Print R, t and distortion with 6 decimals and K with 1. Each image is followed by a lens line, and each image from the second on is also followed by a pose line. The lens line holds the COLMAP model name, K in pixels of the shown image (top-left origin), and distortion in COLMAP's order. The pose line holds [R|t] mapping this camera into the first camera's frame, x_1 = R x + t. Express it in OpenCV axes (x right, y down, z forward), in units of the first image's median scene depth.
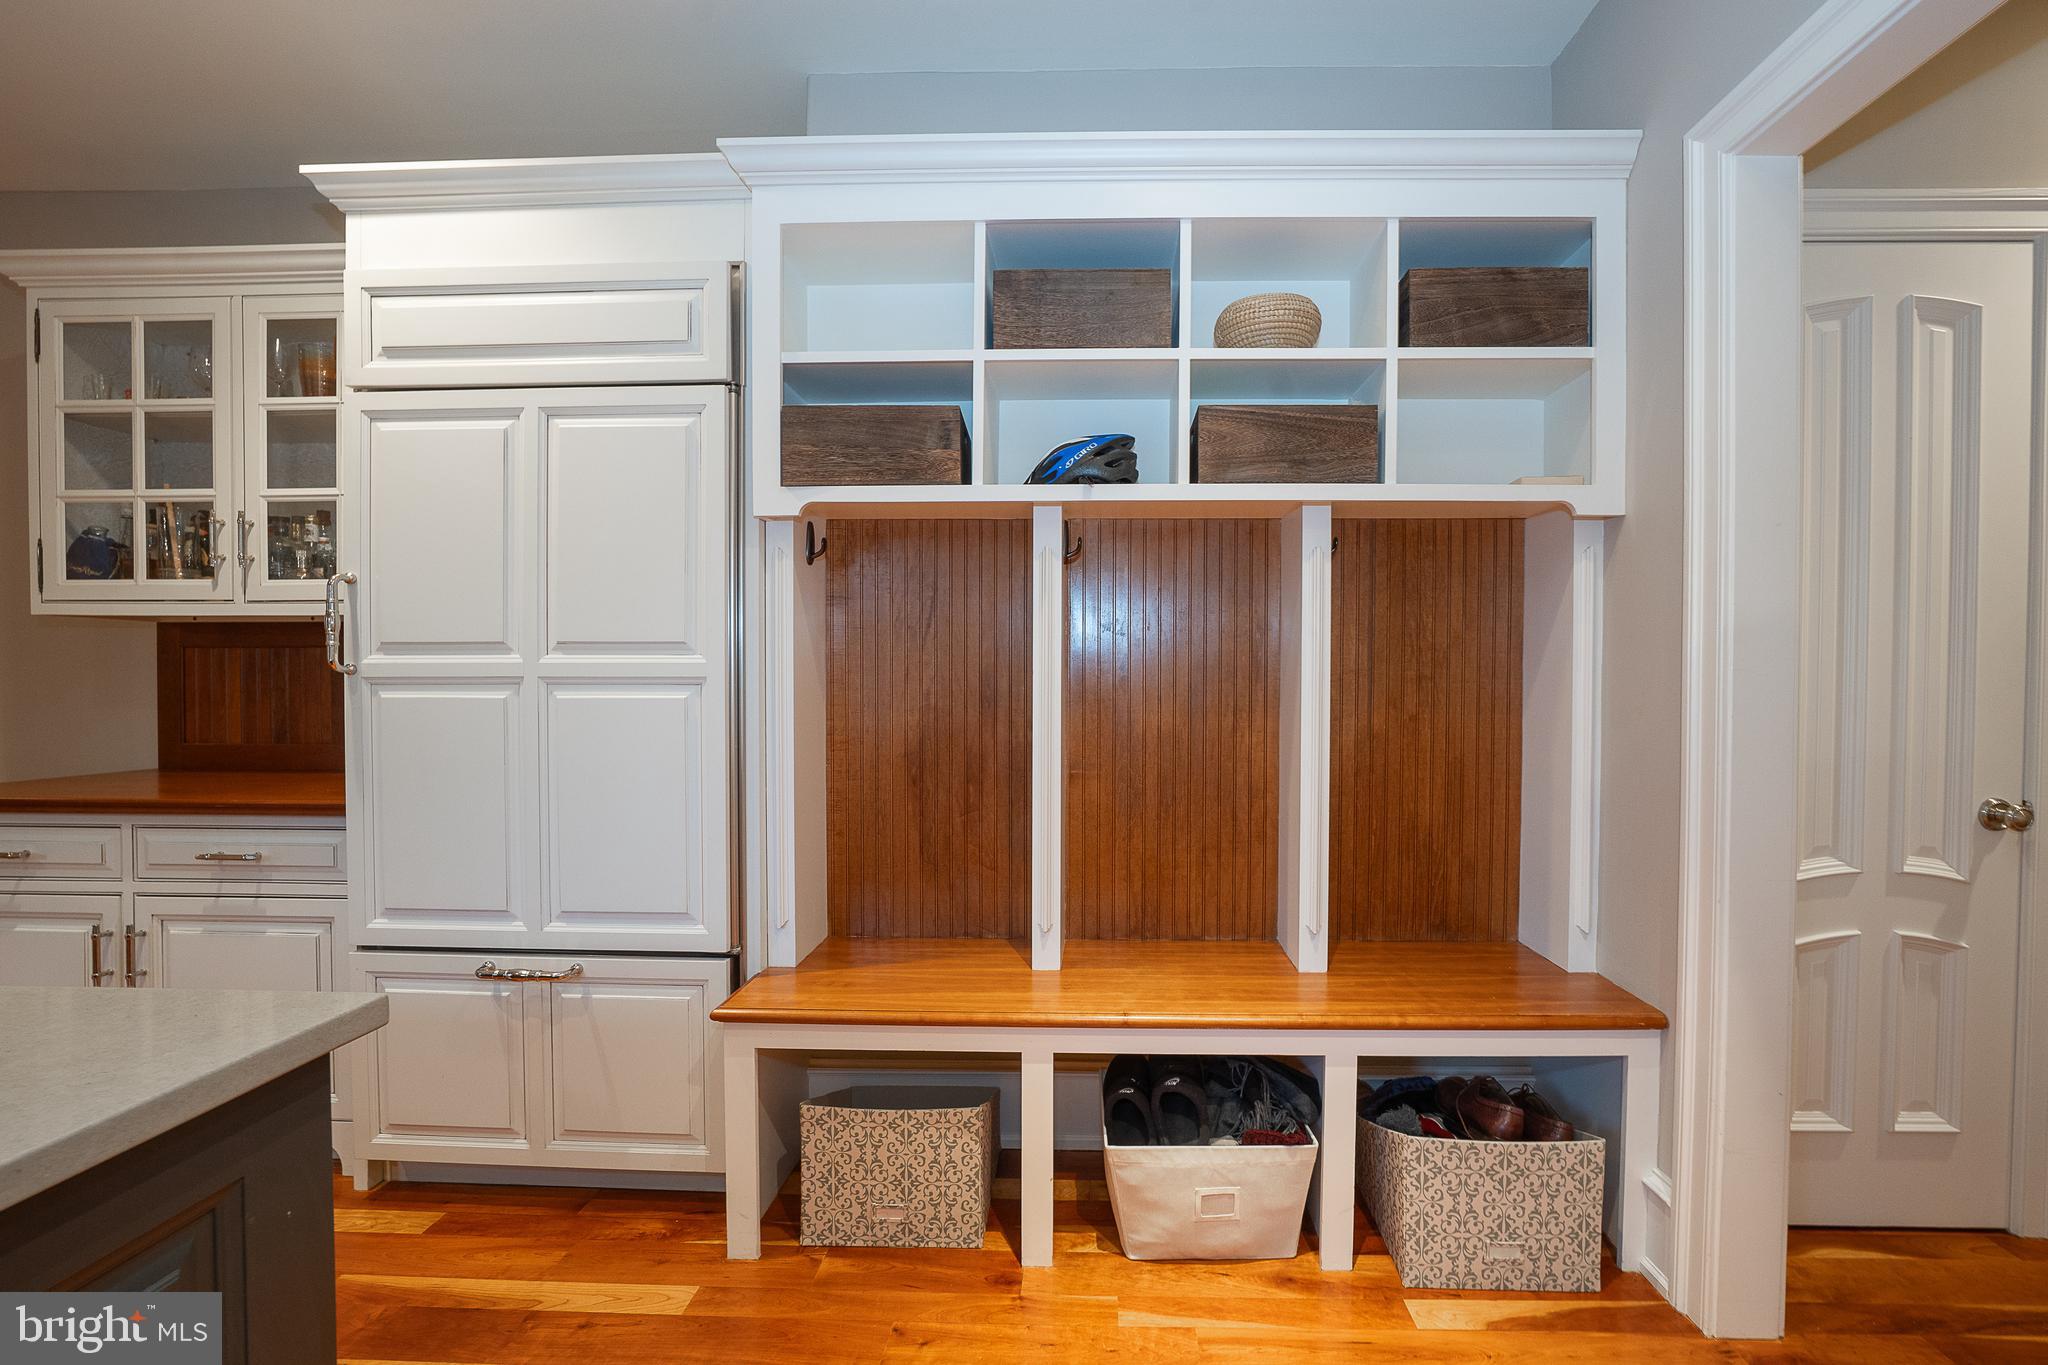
lens RADIAL K [[981.4, 0, 1028.2], [0, 981.4, 710.4], [0, 0, 1]] dist [-0.044820, 0.011326]
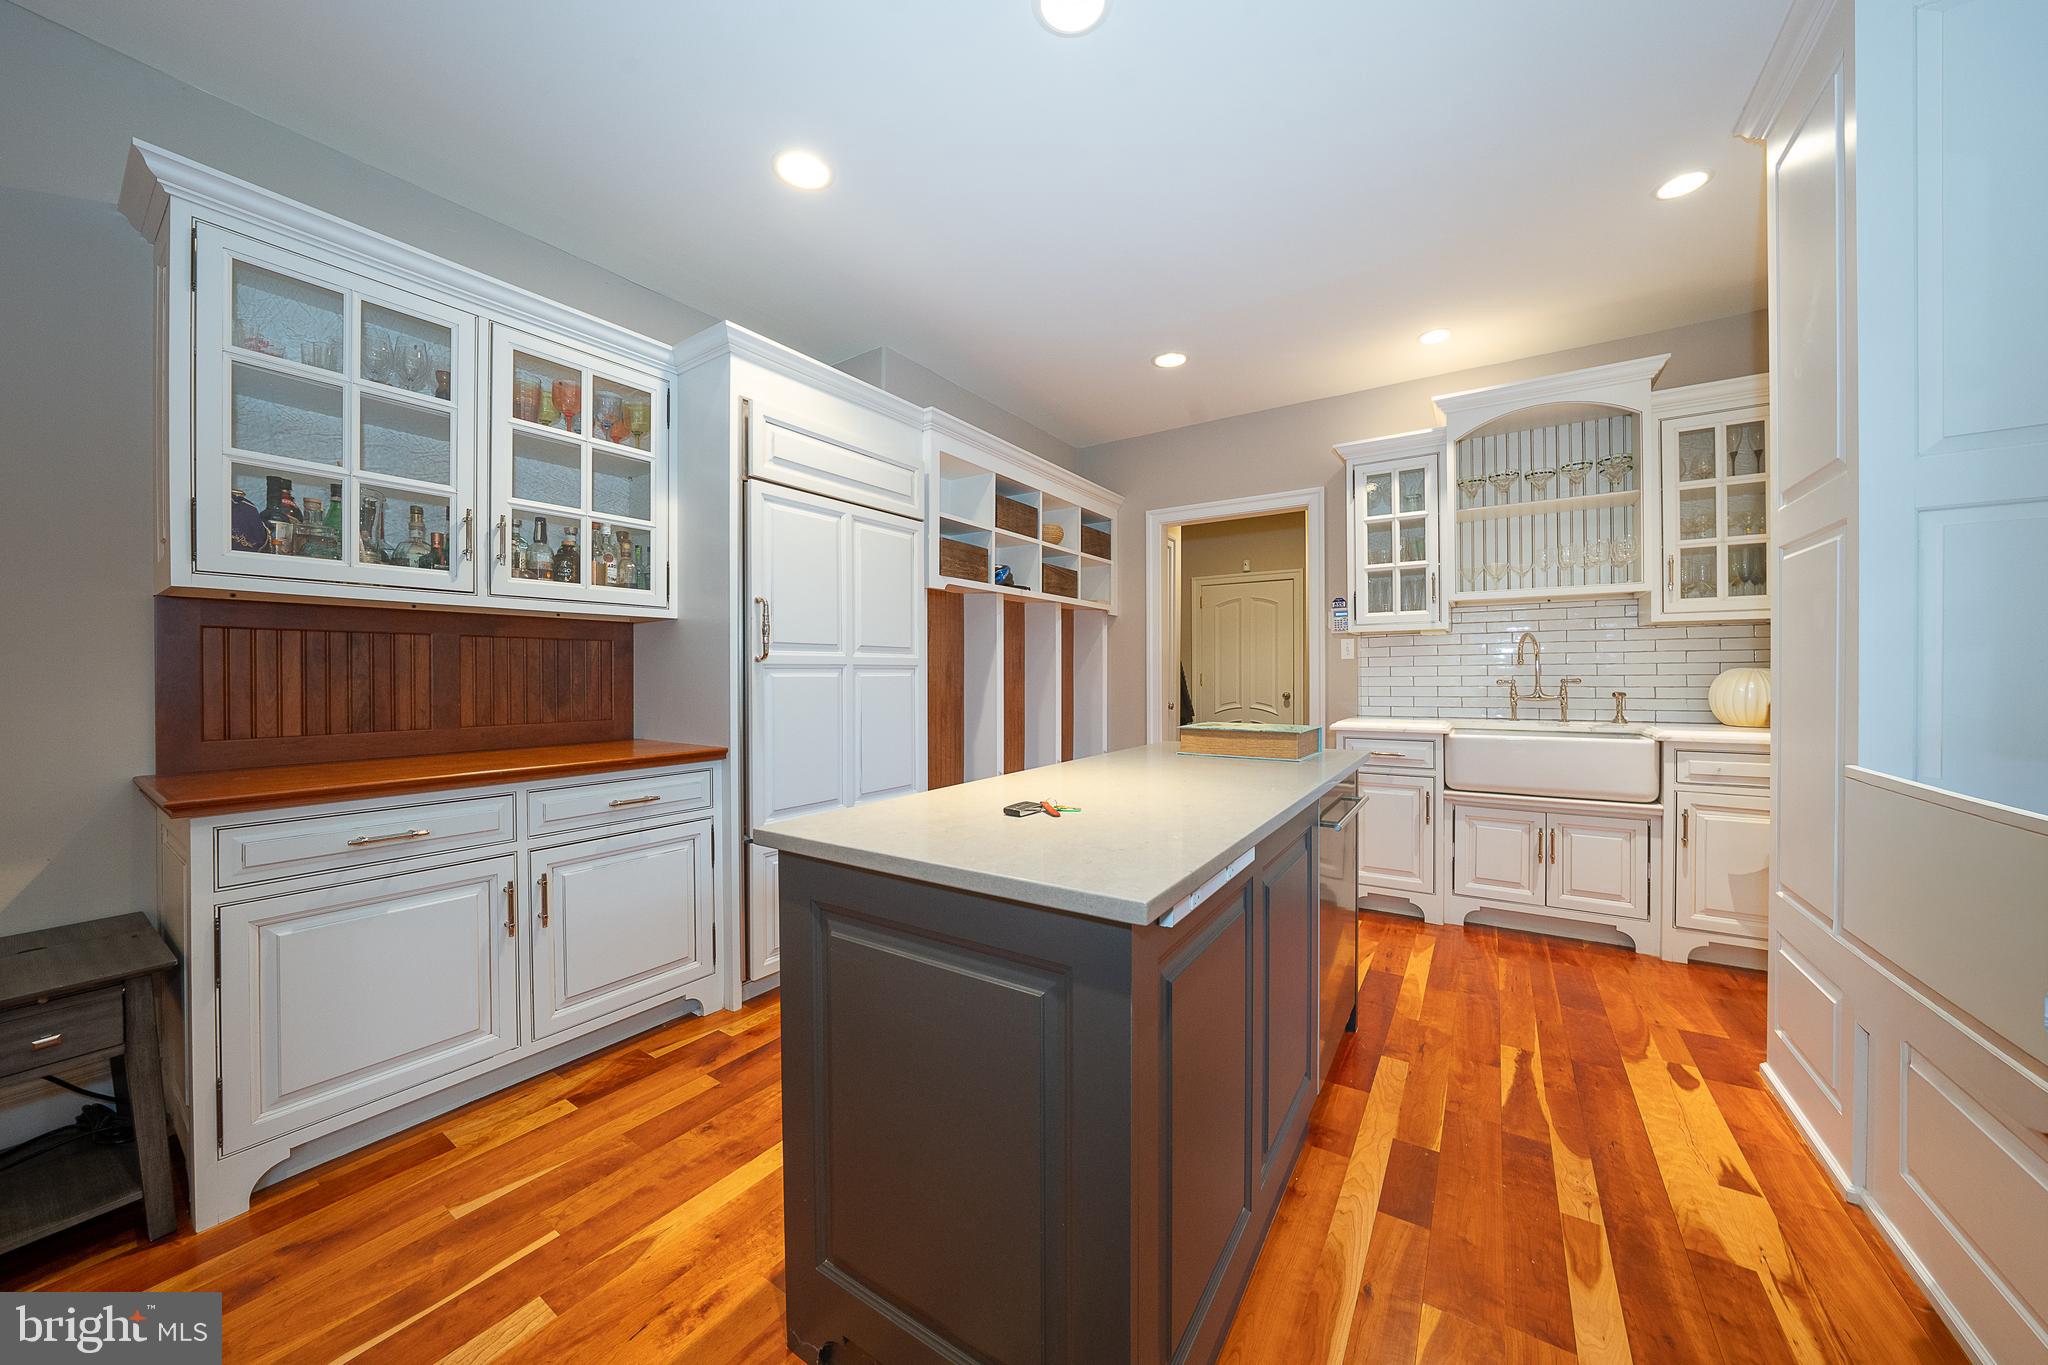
lens RADIAL K [[730.7, 0, 1017.8], [0, 730.7, 675.5], [0, 0, 1]] dist [-0.001011, -0.000066]
pose [[0.518946, -0.007381, 0.854775, -1.389819], [0.021375, 0.999762, -0.004344, -0.001763], [-0.854540, 0.020525, 0.518980, 0.034309]]
